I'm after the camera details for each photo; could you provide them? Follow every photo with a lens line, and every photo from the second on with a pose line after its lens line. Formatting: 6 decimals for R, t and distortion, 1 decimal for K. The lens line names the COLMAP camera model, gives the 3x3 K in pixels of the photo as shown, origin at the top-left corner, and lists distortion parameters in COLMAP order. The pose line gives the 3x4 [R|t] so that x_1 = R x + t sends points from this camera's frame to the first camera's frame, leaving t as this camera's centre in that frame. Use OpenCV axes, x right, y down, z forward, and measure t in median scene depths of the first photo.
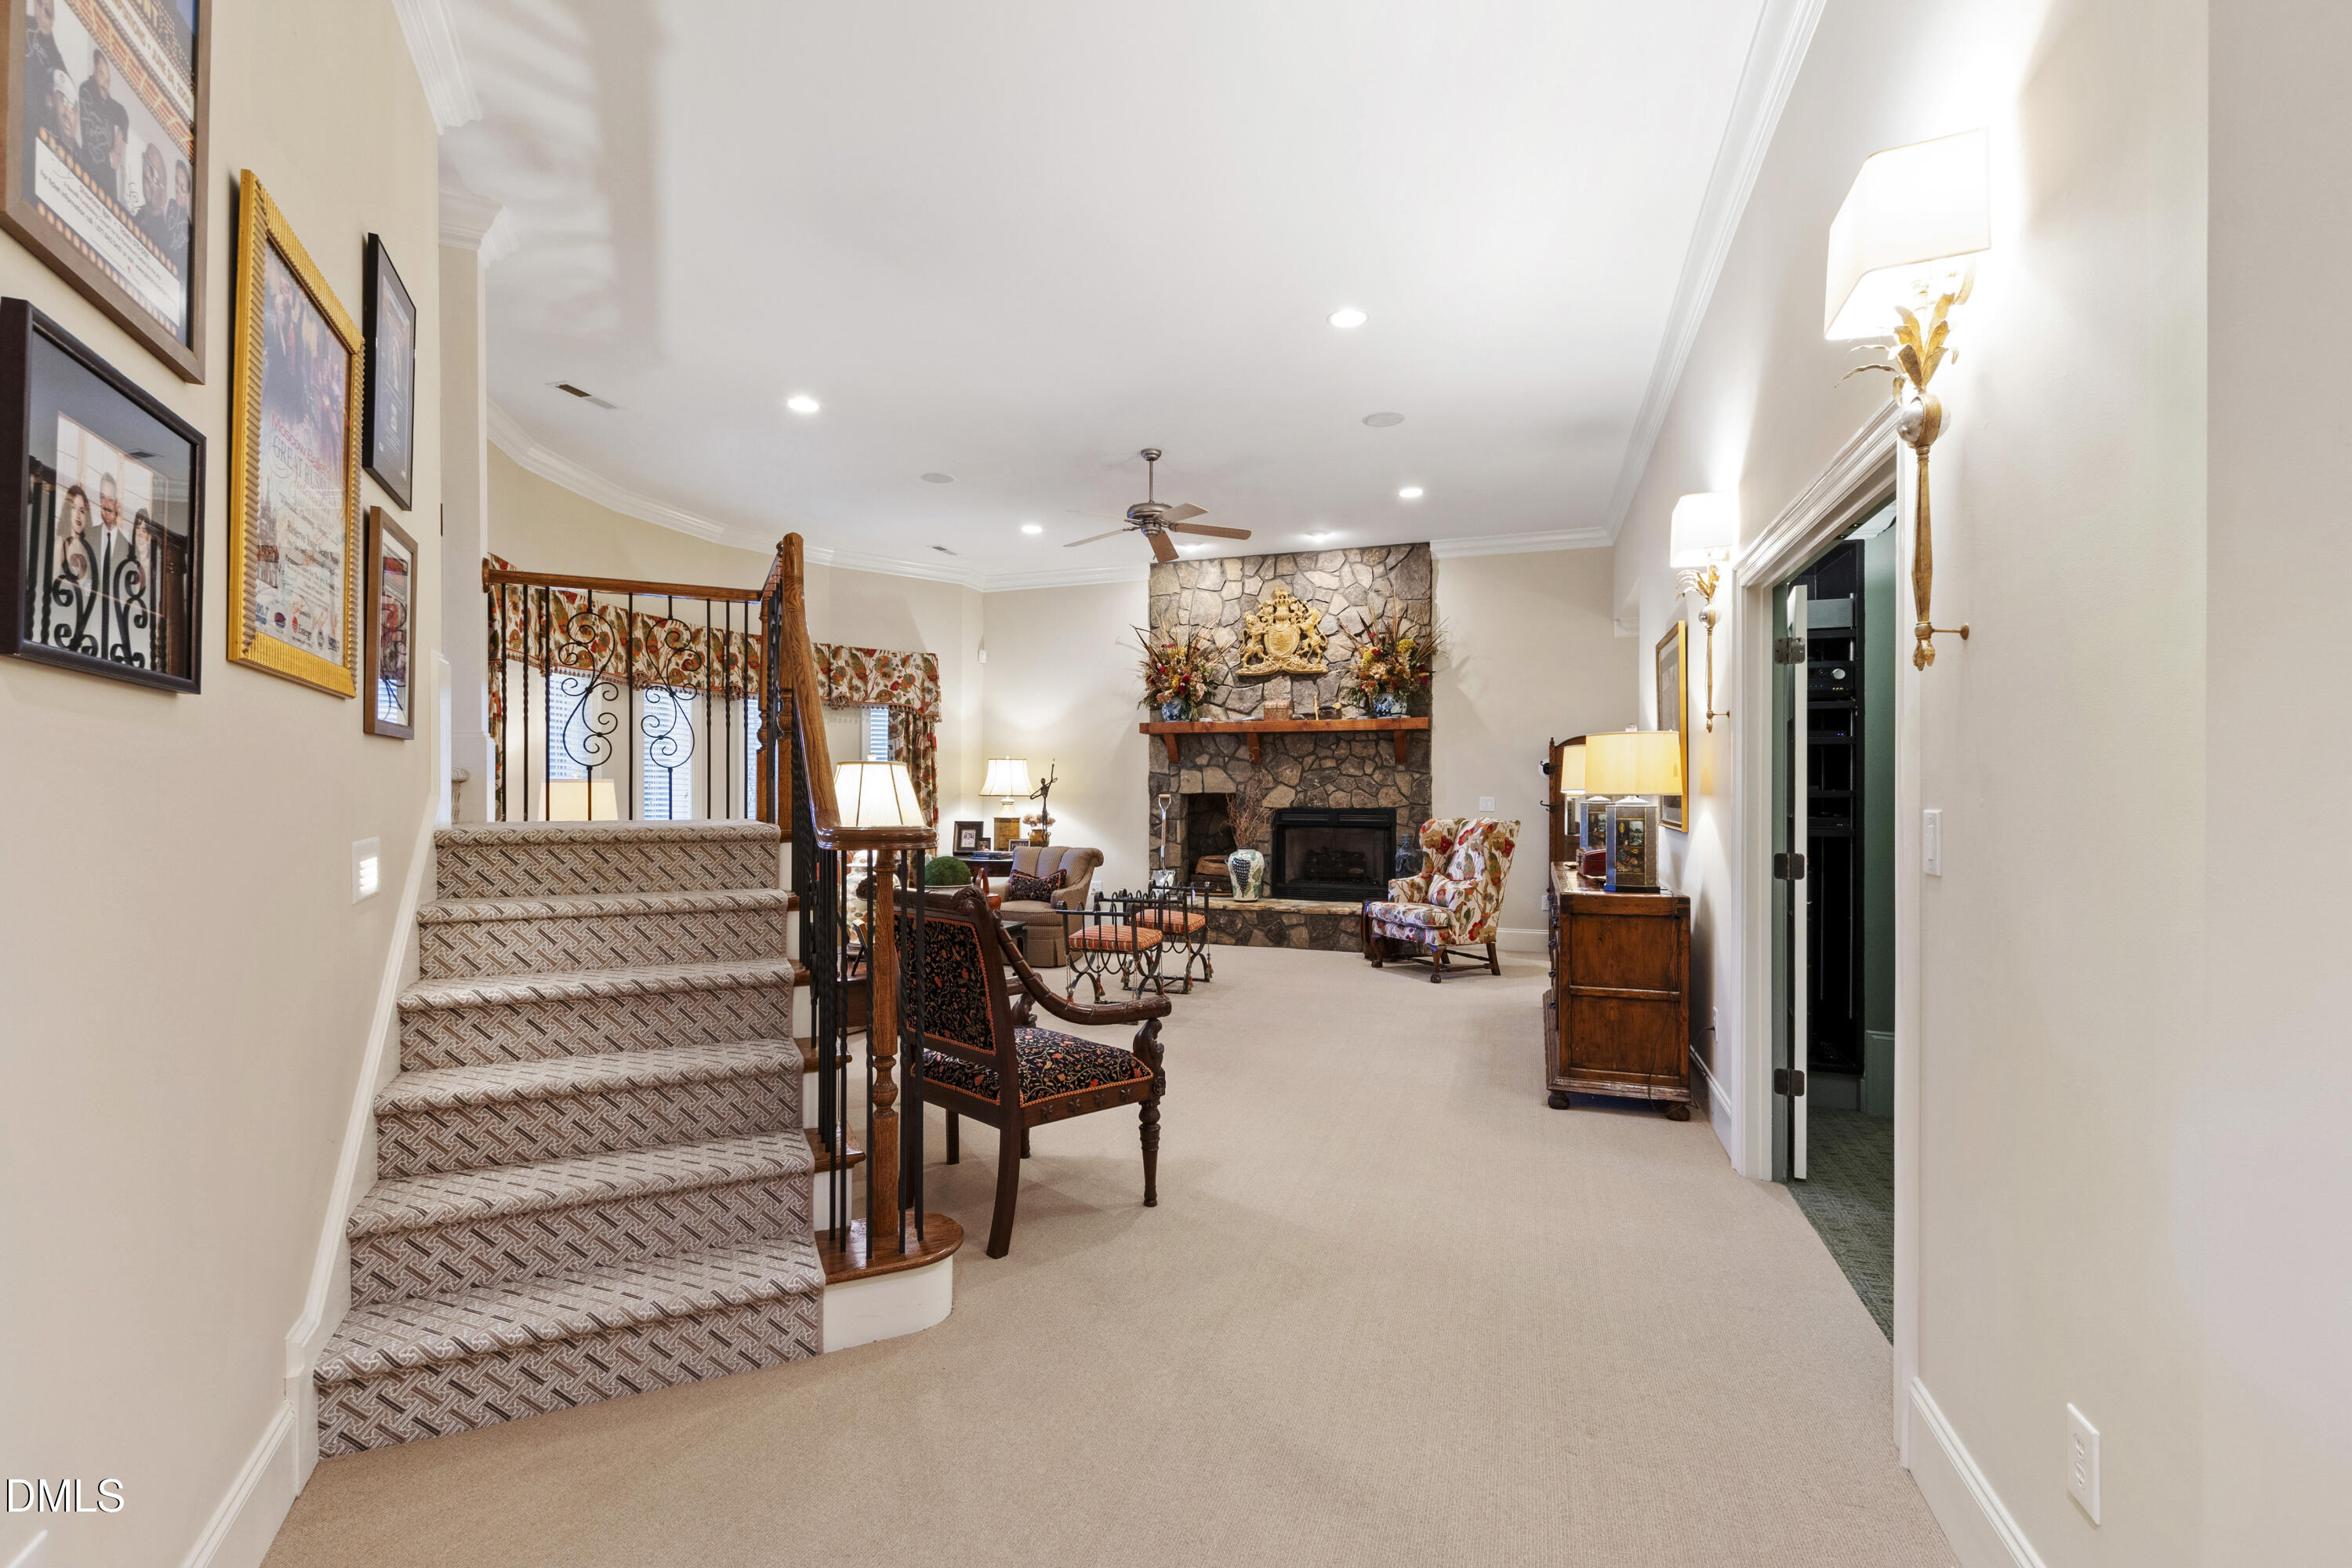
lens RADIAL K [[1052.3, 0, 1185.4], [0, 1052.3, 786.0], [0, 0, 1]] dist [0.009519, -0.001278]
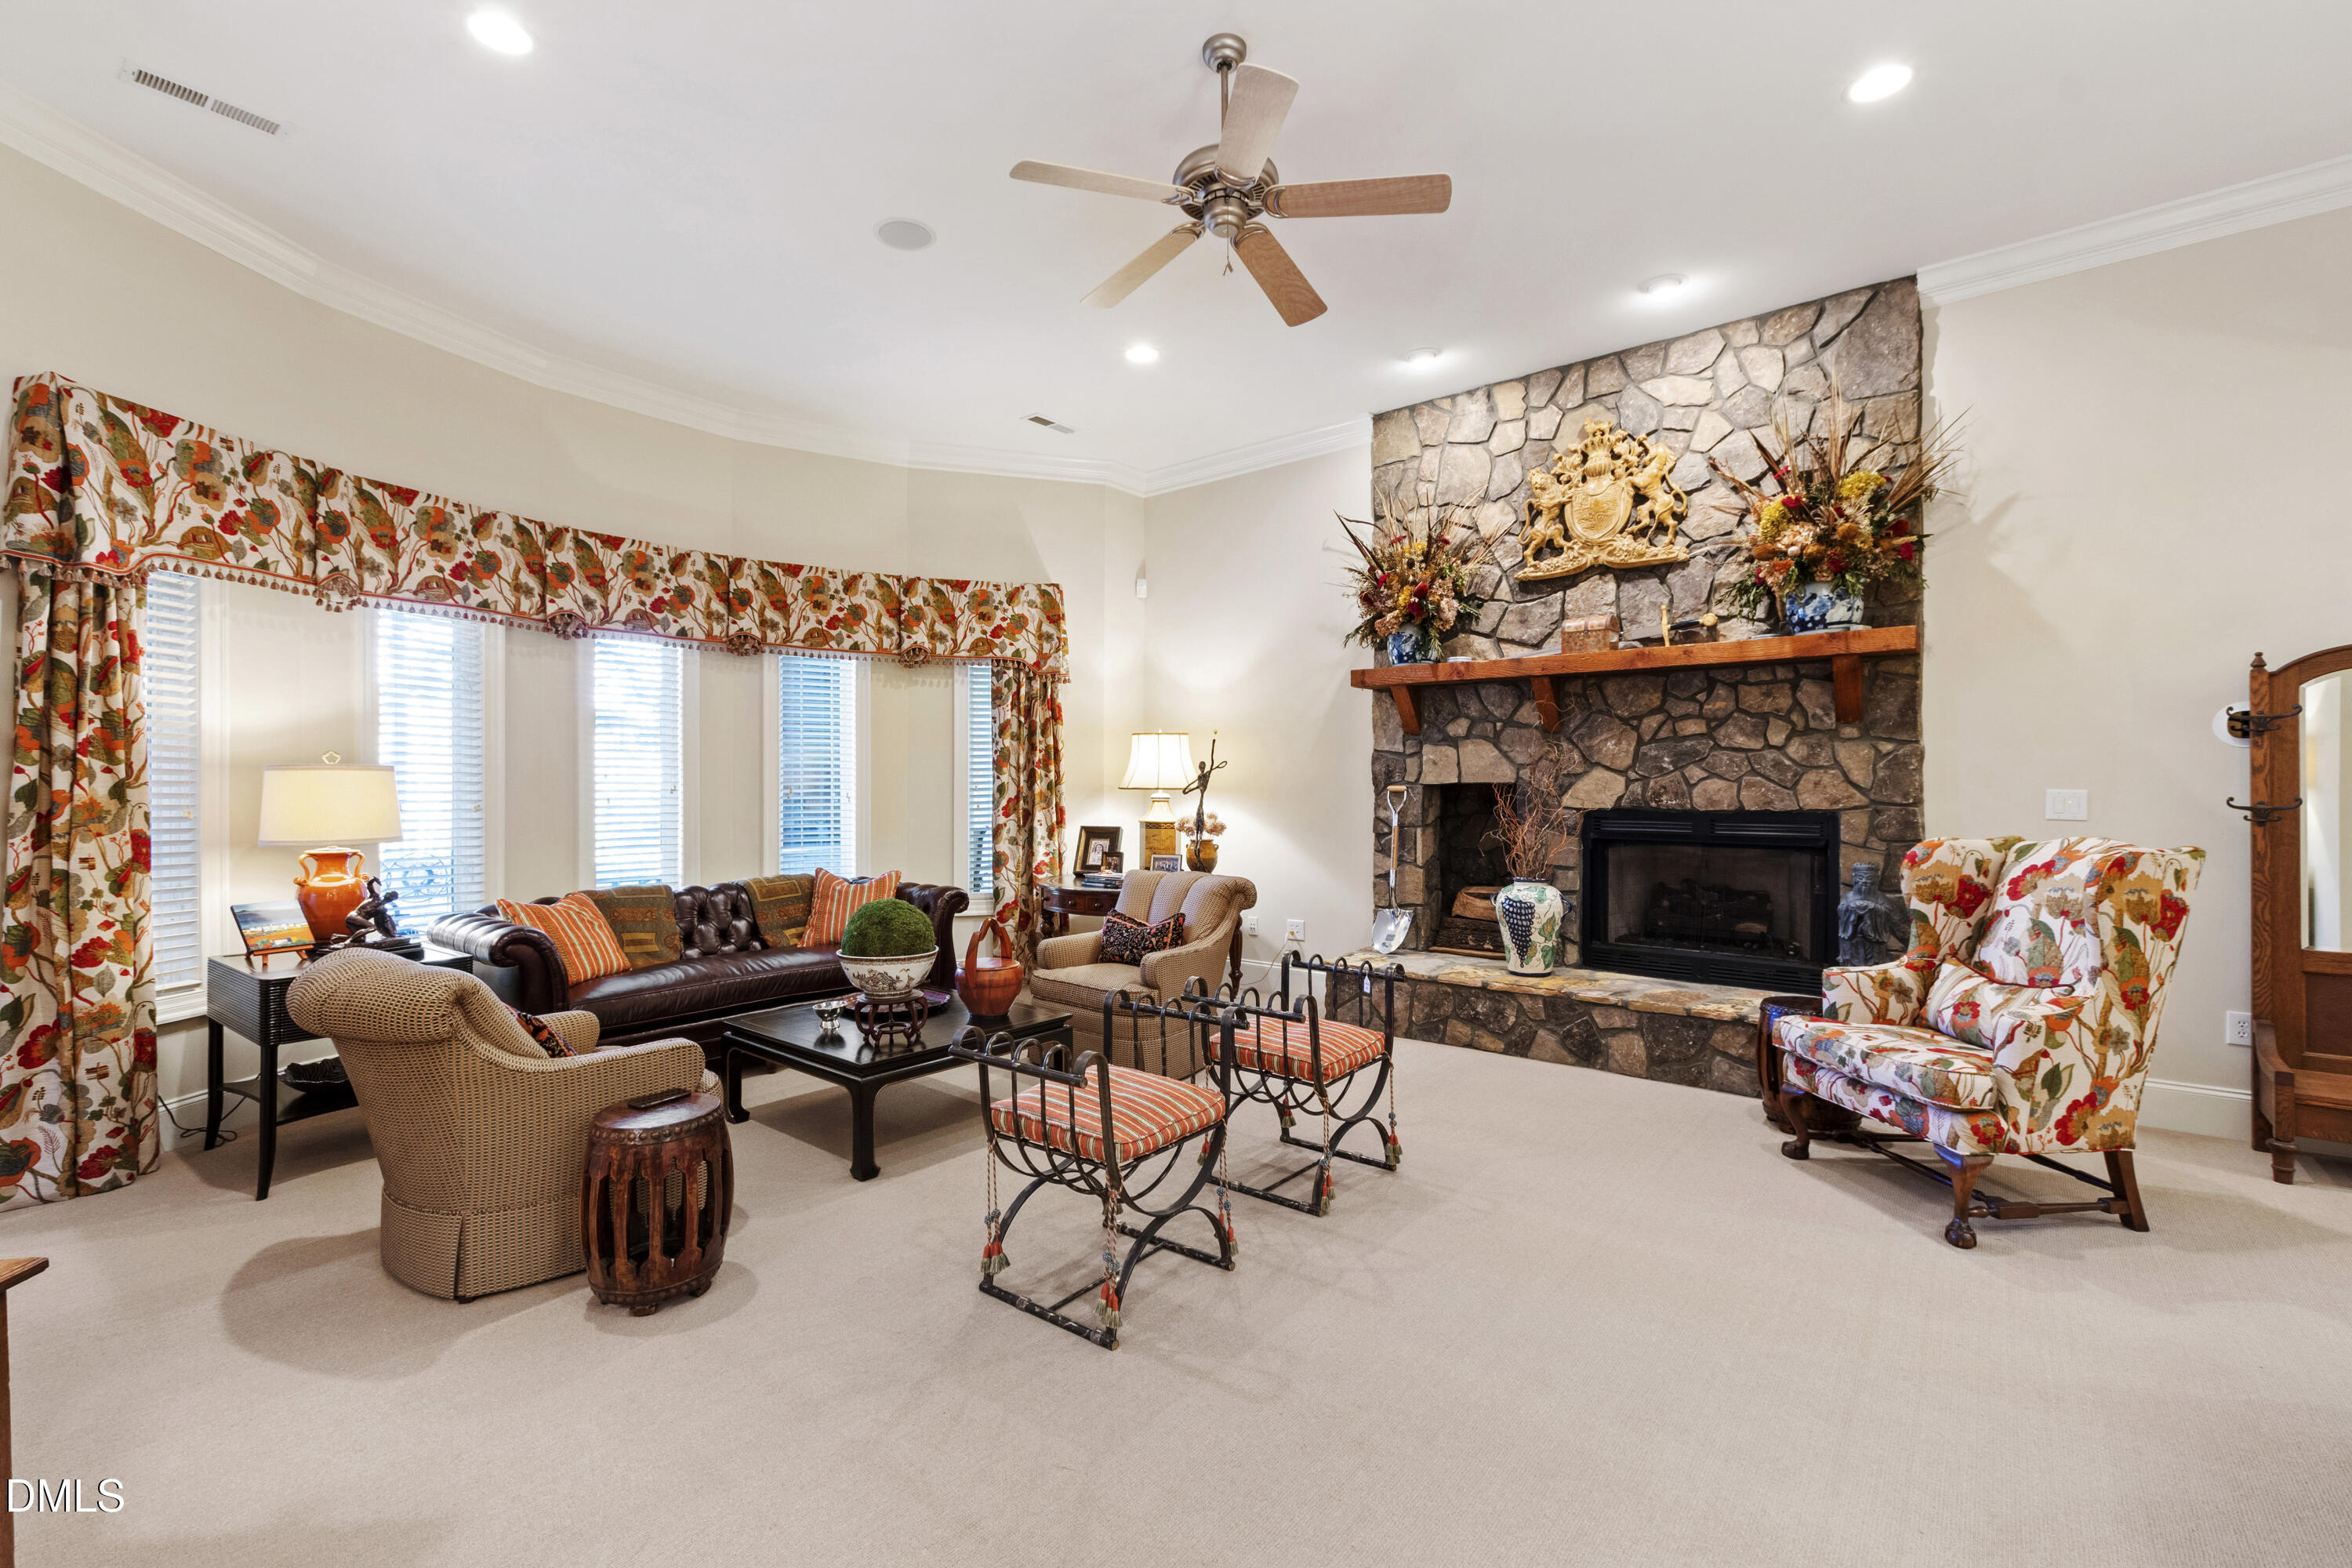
lens RADIAL K [[1052.3, 0, 1152.6], [0, 1052.3, 779.7], [0, 0, 1]] dist [0.009519, -0.001278]
pose [[0.931602, -0.005408, -0.363439, 0.075436], [0.006219, 0.999980, 0.001062, 0.003161], [0.363426, -0.003250, 0.931617, 0.396468]]
